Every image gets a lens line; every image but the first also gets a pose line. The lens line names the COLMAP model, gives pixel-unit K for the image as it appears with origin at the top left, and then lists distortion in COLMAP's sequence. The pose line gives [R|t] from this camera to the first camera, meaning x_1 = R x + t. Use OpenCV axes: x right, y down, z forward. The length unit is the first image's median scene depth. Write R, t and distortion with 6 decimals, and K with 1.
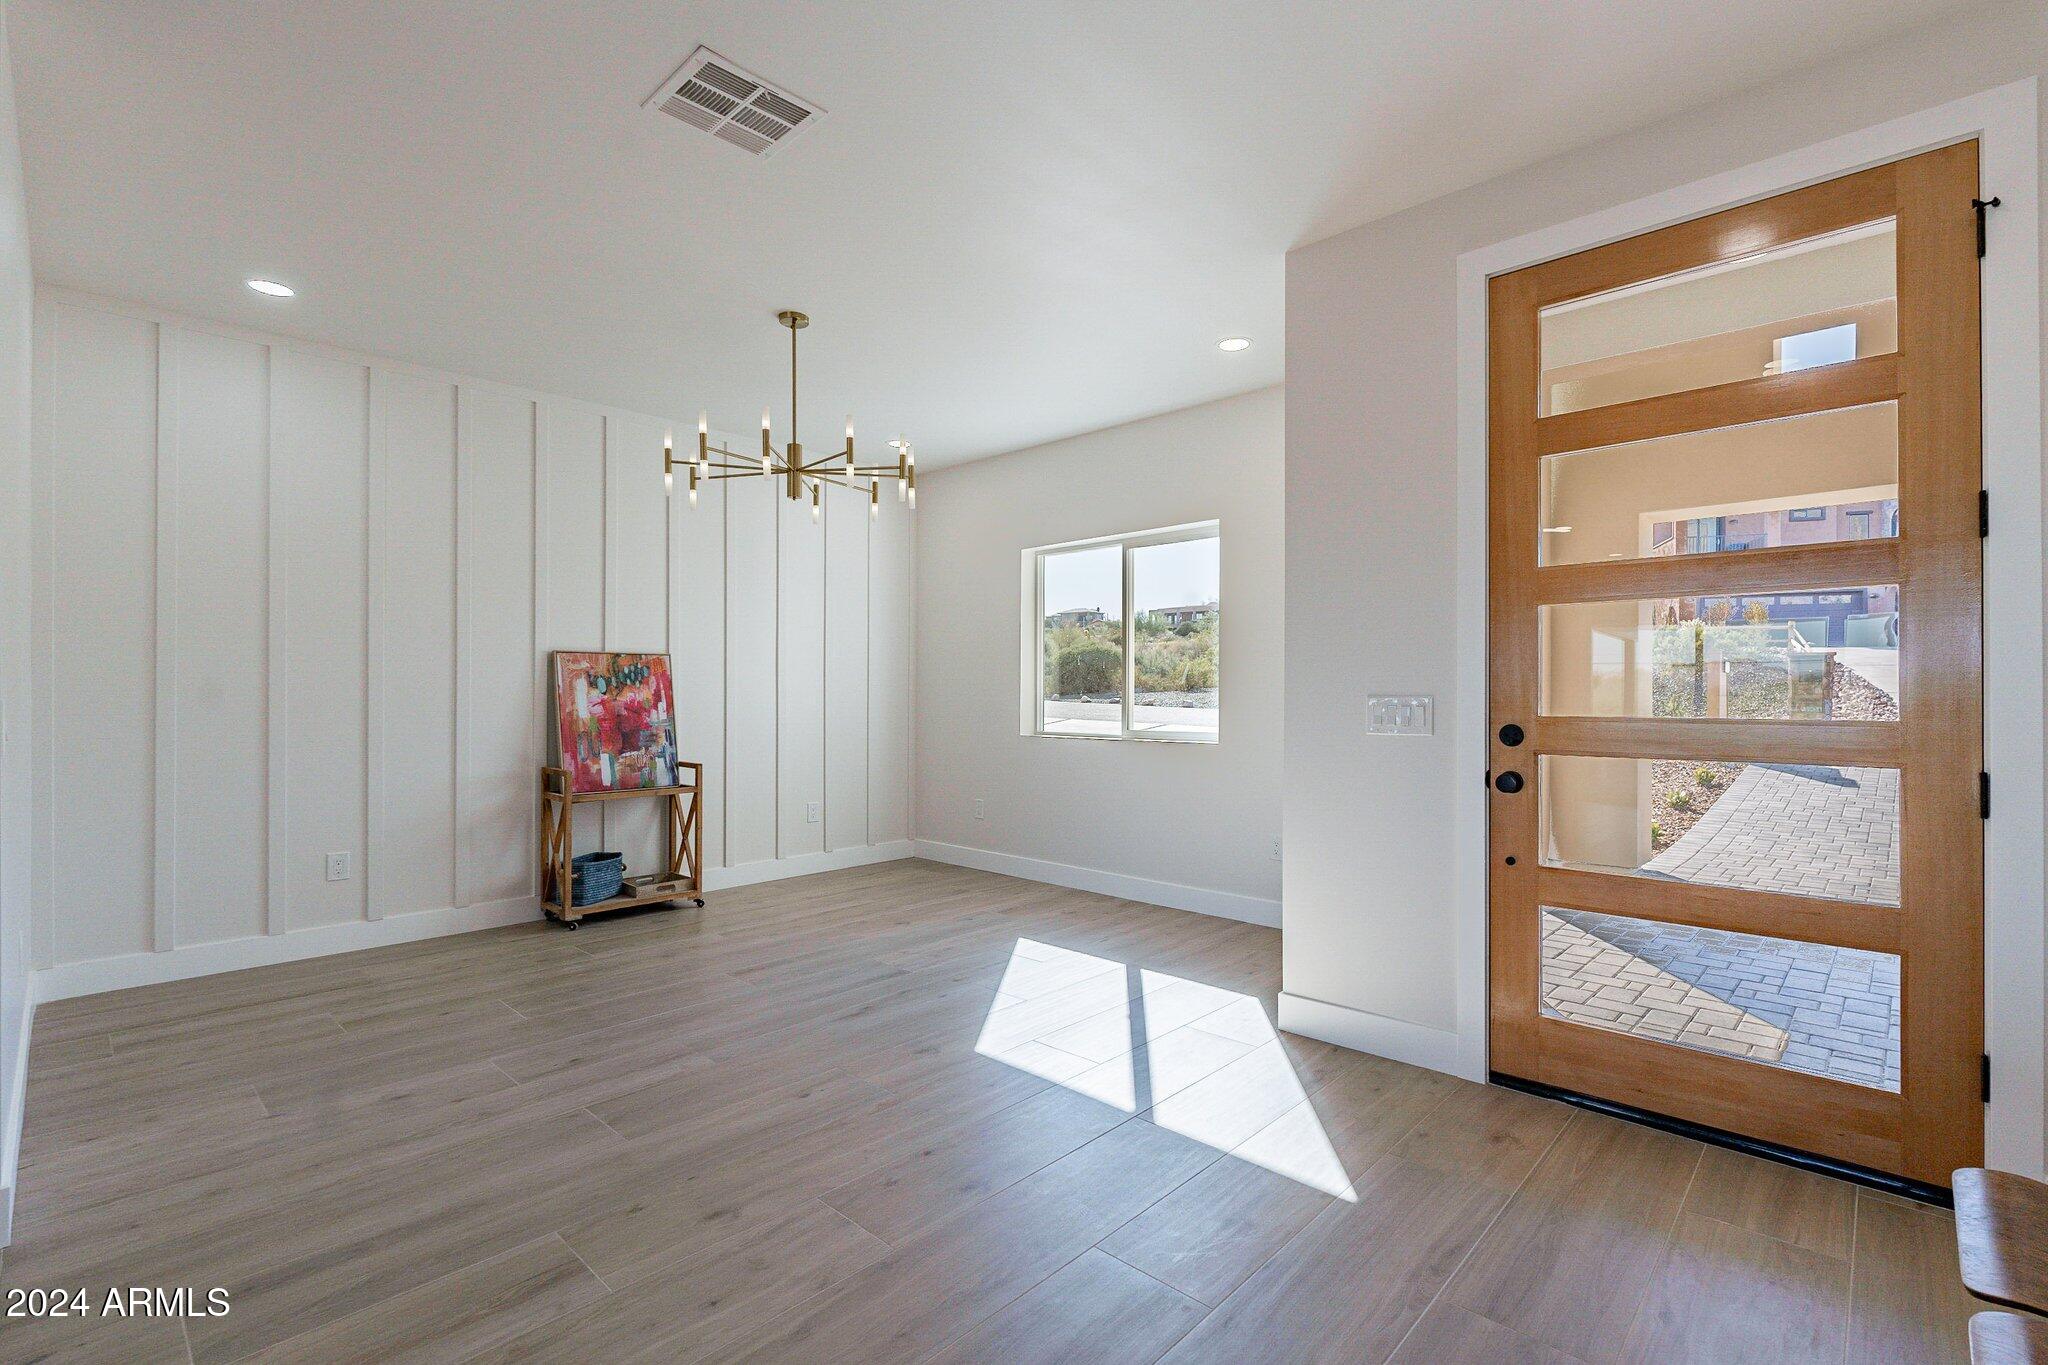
lens RADIAL K [[907.4, 0, 1088.4], [0, 907.4, 692.4], [0, 0, 1]] dist [-0.005952, 0.002484]
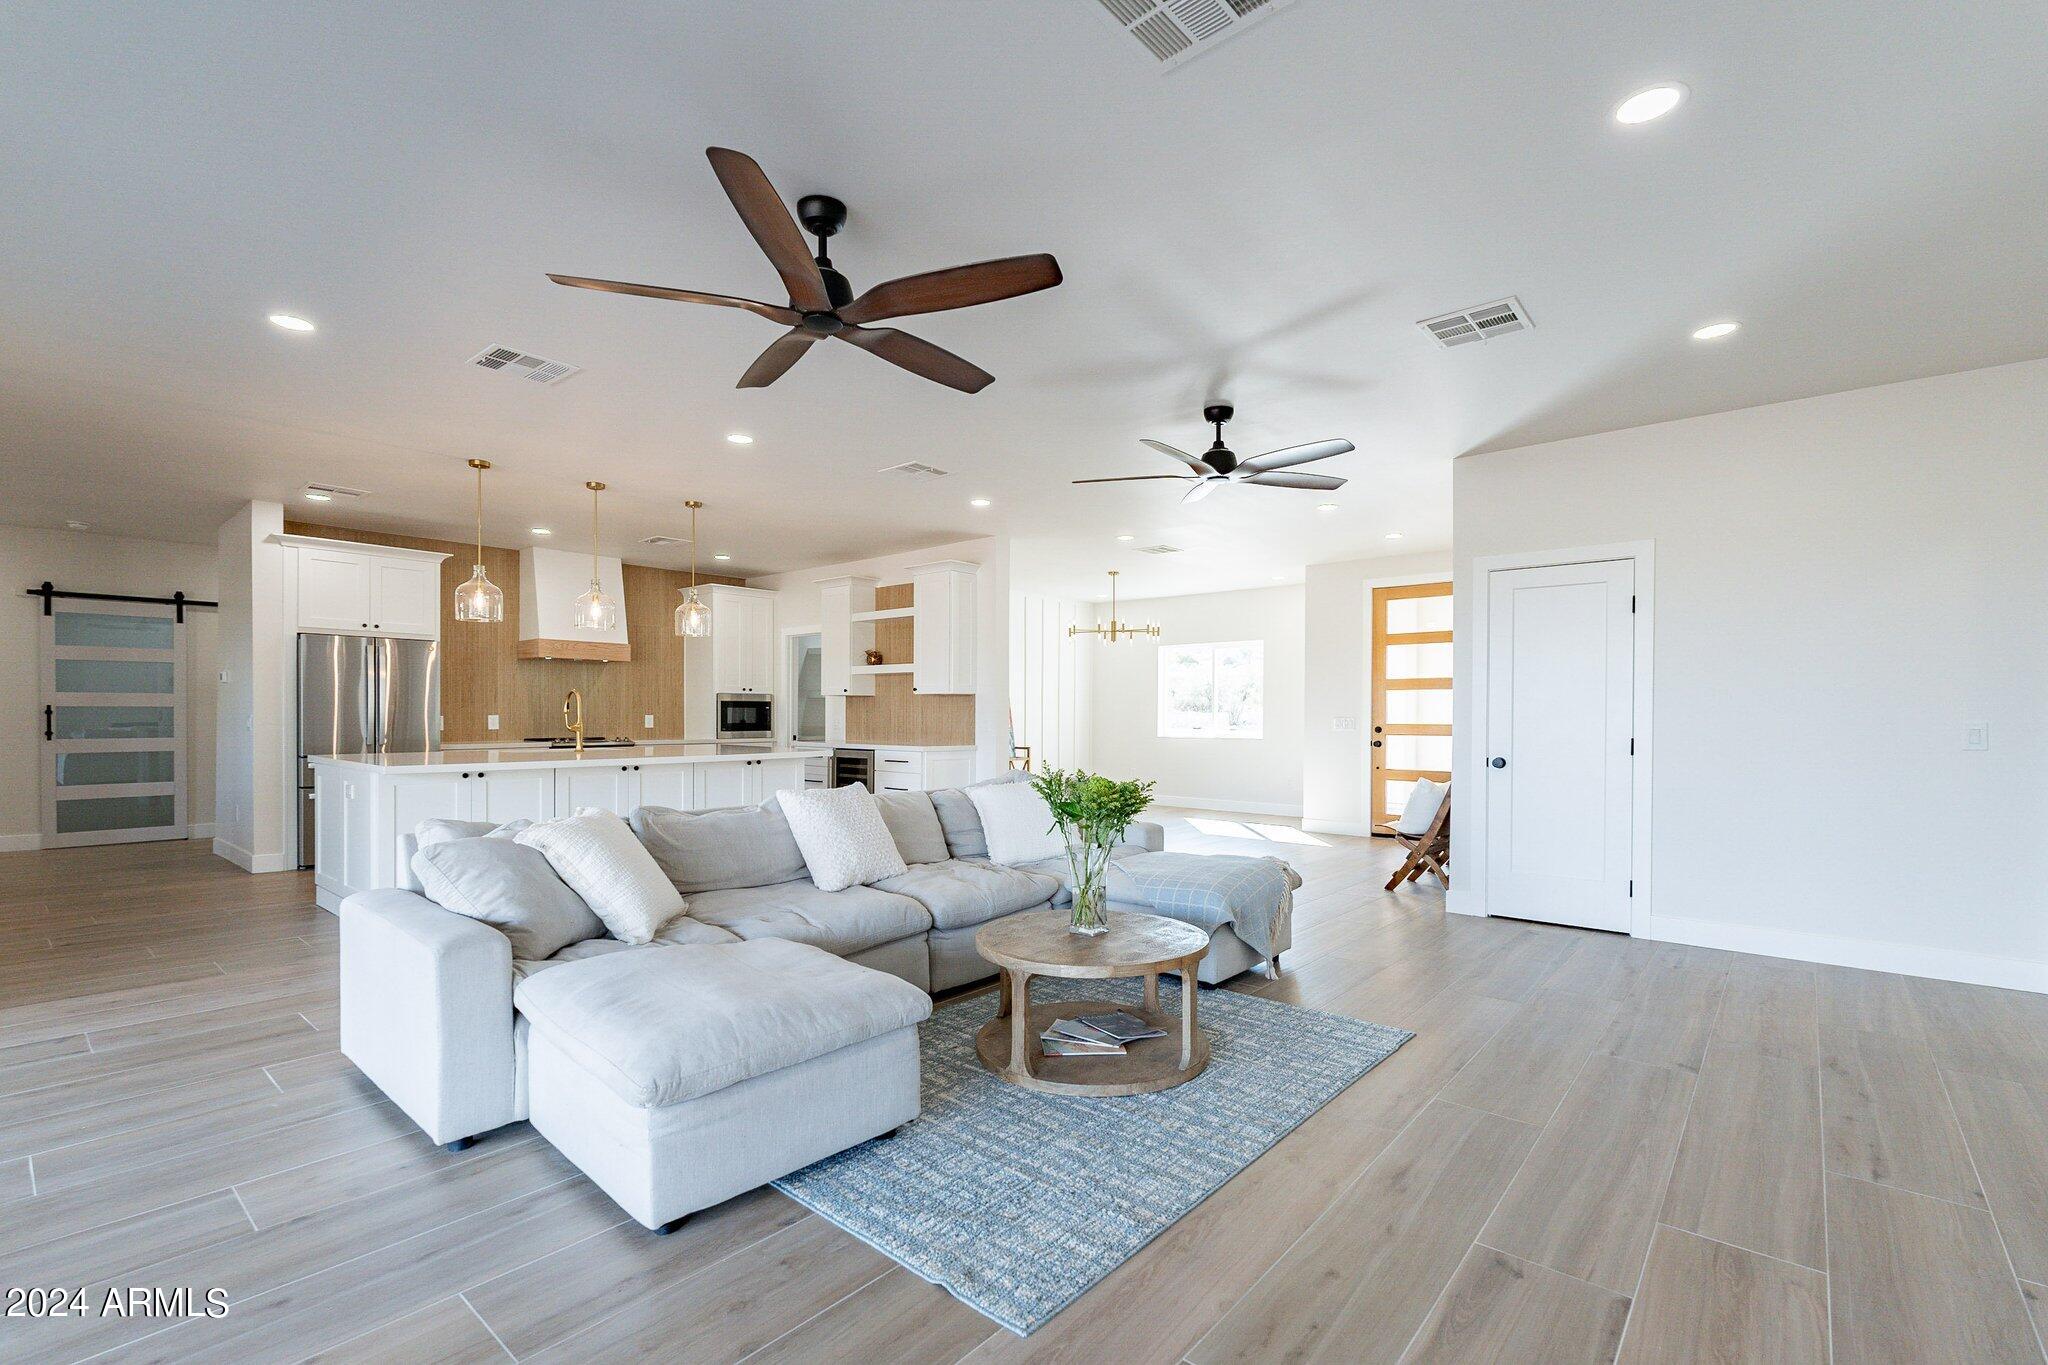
lens RADIAL K [[907.4, 0, 1010.5], [0, 907.4, 713.2], [0, 0, 1]] dist [-0.005952, 0.002484]
pose [[0.999811, 0.001966, 0.019327, -0.905574], [-0.001990, 0.999997, 0.001224, -0.013497], [-0.019324, -0.001262, 0.999812, -2.203009]]
